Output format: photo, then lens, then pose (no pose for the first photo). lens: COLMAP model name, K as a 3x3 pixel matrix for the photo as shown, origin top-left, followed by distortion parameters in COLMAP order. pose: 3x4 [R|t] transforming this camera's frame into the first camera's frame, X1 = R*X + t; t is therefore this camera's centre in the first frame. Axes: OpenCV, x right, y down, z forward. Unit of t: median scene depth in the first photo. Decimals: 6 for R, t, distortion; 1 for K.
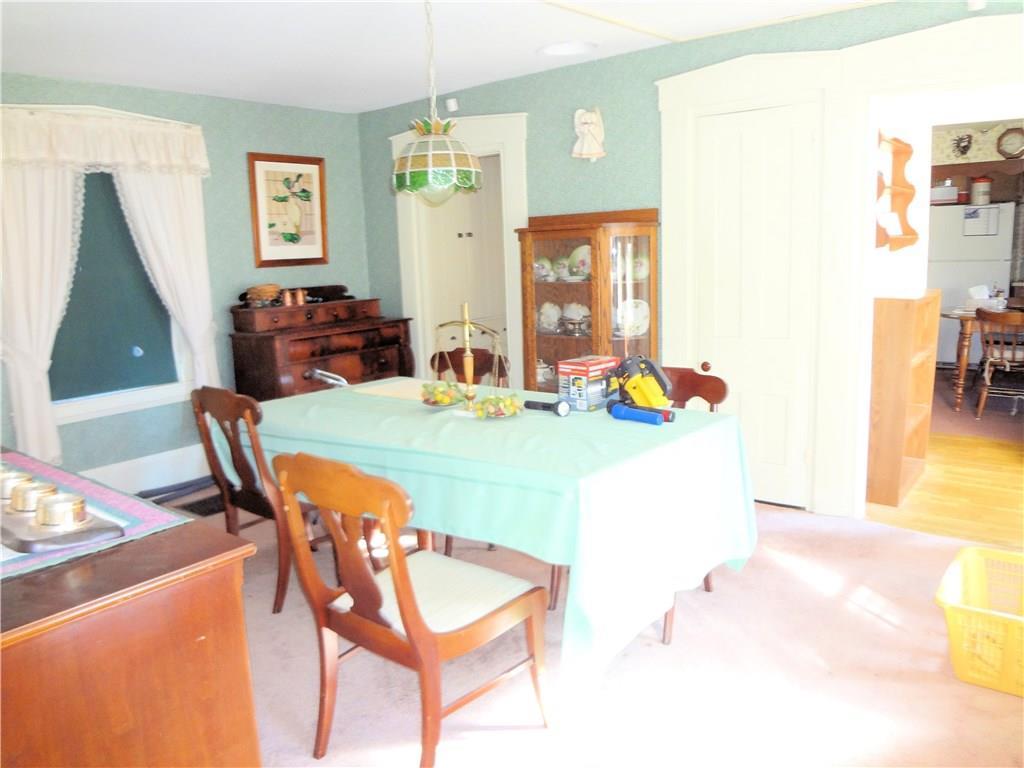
lens RADIAL K [[793.9, 0, 515.4], [0, 793.9, 385.3], [0, 0, 1]] dist [0.020182, 0.005611]
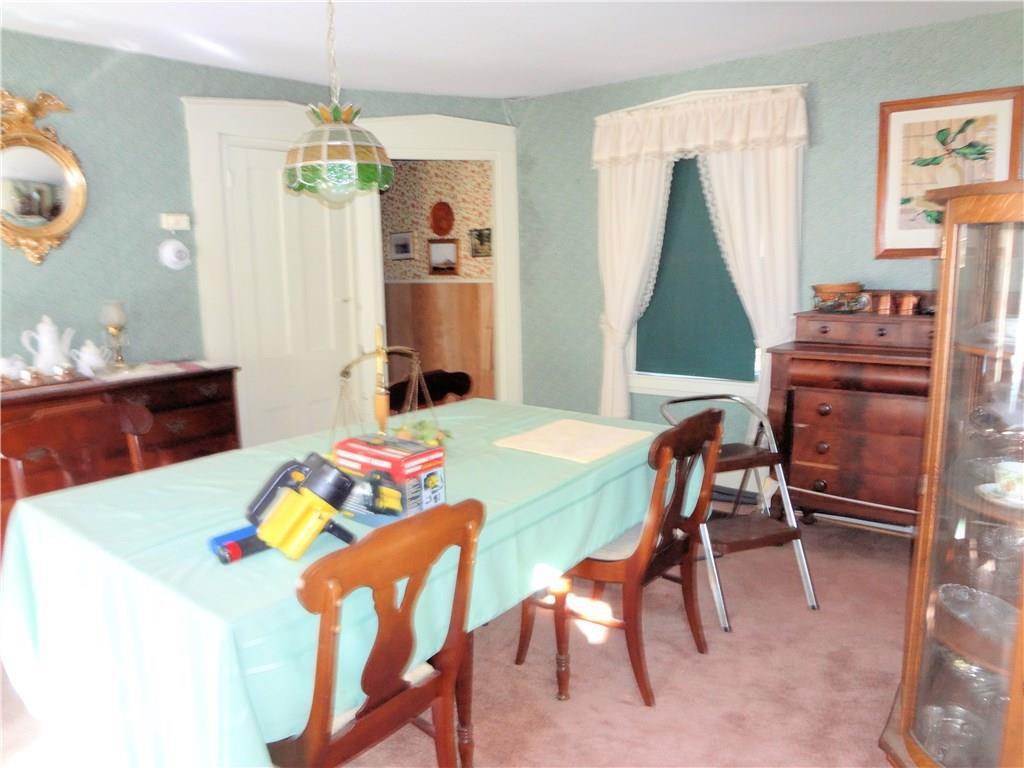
lens RADIAL K [[793.9, 0, 515.5], [0, 793.9, 379.5], [0, 0, 1]] dist [0.020182, 0.005611]
pose [[0.034915, 0.202265, -0.978708, 0.424576], [-0.152652, 0.968893, 0.194791, -0.133880], [0.987663, 0.142600, 0.064705, 0.641695]]
